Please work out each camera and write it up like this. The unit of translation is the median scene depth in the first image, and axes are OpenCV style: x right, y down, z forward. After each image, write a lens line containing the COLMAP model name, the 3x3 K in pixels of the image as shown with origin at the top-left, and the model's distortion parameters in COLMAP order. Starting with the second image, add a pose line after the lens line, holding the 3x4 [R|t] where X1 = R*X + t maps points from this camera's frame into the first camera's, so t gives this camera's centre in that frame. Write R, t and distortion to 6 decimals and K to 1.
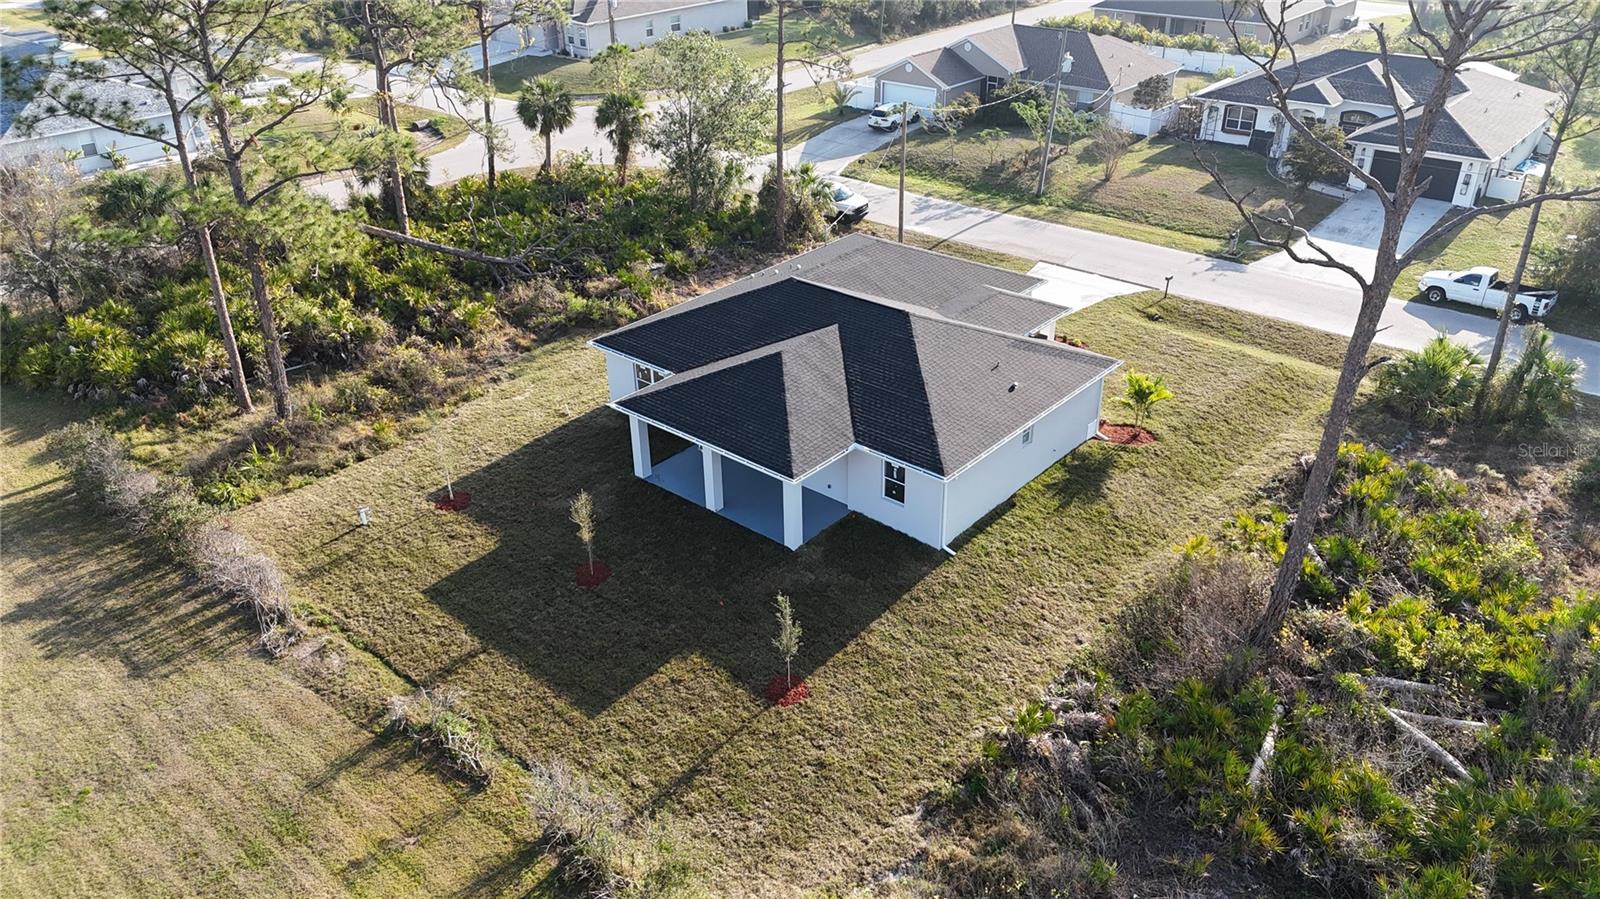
lens RADIAL K [[1179.5, 0, 802.8], [0, 1179.5, 441.8], [0, 0, 1]] dist [0.048177, -0.033242]
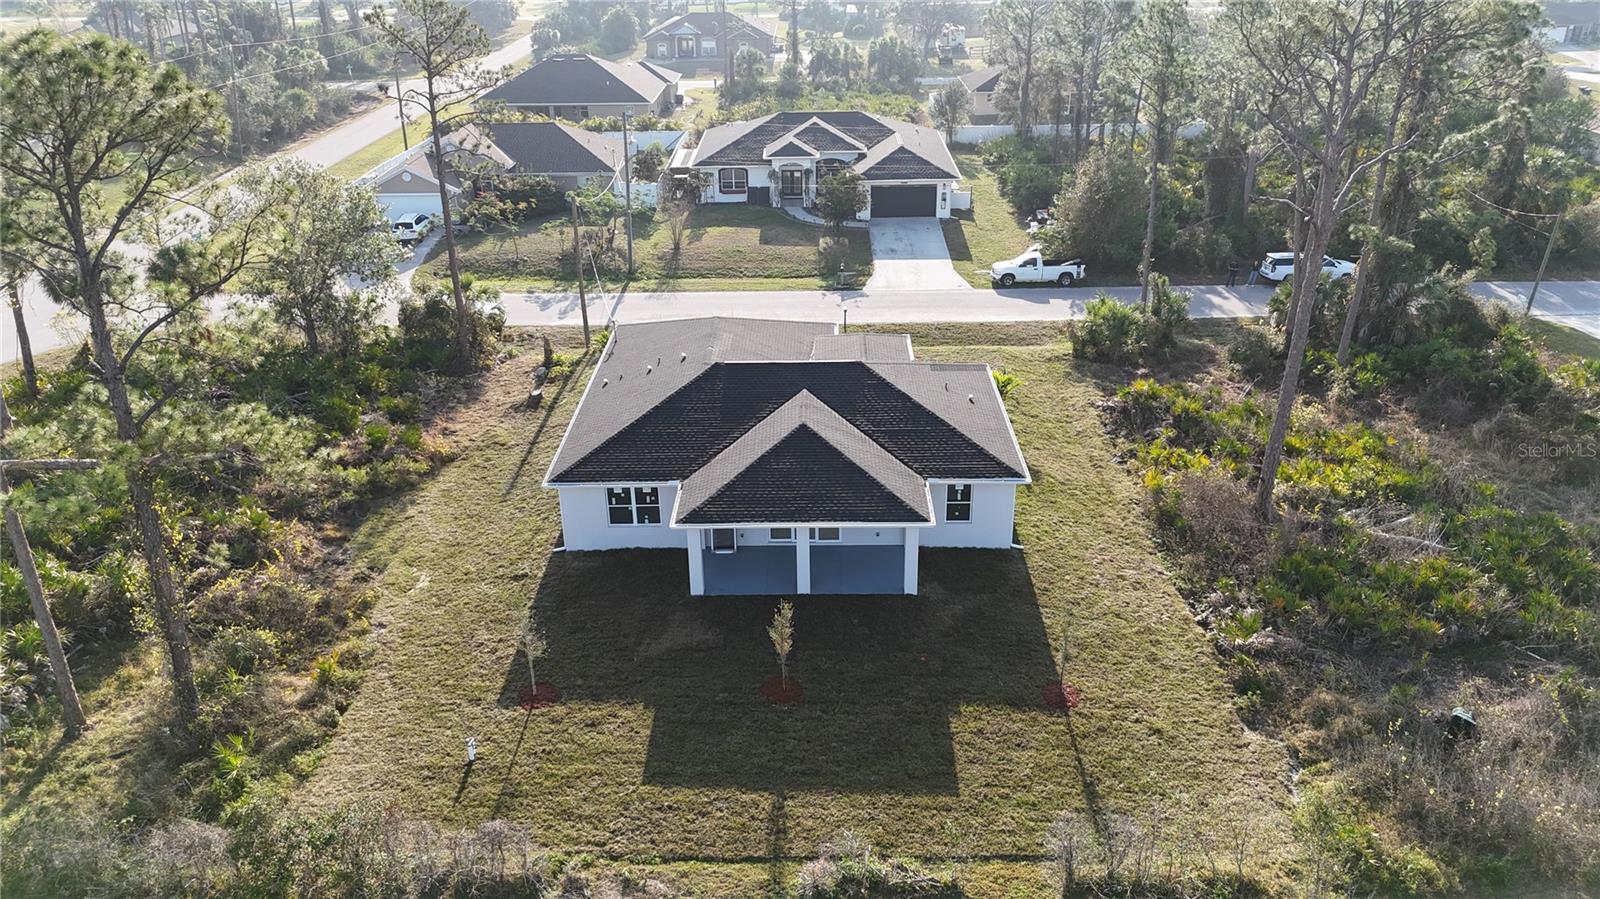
lens RADIAL K [[1179.5, 0, 804.6], [0, 1179.5, 456.1], [0, 0, 1]] dist [0.048177, -0.033242]
pose [[0.761460, -0.272609, 0.588101, -0.413463], [0.311717, 0.949473, 0.036515, -0.057095], [-0.568340, 0.155516, 0.807963, 0.129196]]
